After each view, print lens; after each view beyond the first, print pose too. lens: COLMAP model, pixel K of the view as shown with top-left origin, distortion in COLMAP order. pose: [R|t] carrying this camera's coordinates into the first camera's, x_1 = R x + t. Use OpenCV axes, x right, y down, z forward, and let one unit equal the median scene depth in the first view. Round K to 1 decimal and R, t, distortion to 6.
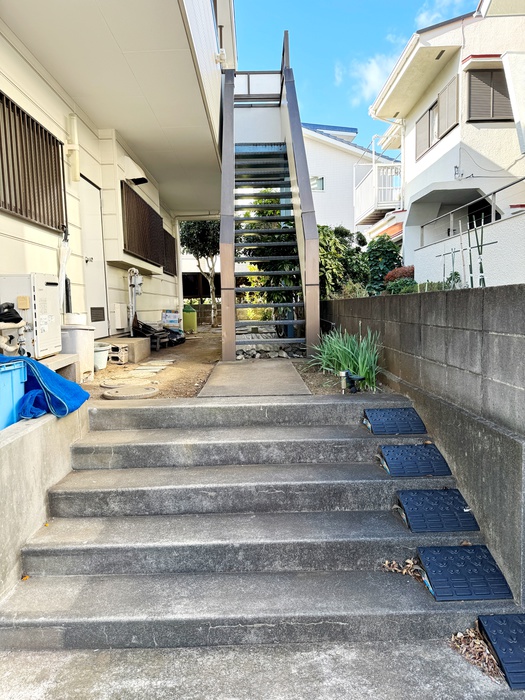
lens RADIAL K [[500.3, 0, 262.5], [0, 500.3, 350.0], [0, 0, 1]] dist [0.001664, 0.000521]
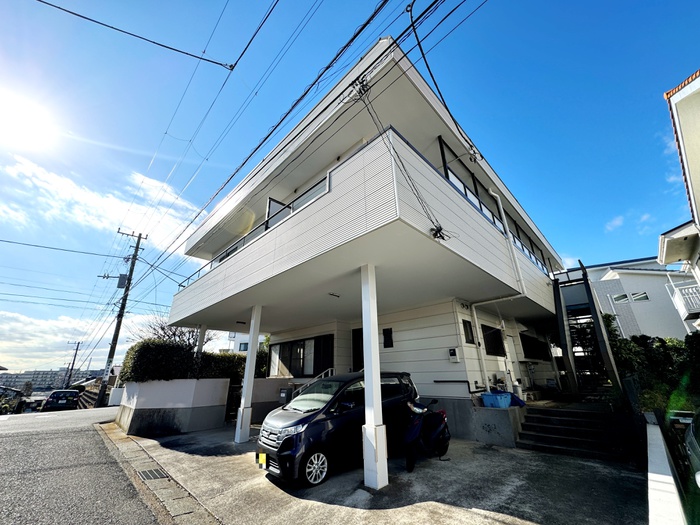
lens RADIAL K [[276.2, 0, 350.0], [0, 276.2, 262.5], [0, 0, 1]] dist [-0.003534, -0.000535]
pose [[0.698952, -0.253017, -0.668916, 0.253726], [-0.069383, 0.906924, -0.415542, 0.041013], [0.711795, 0.336855, 0.616341, -1.016522]]
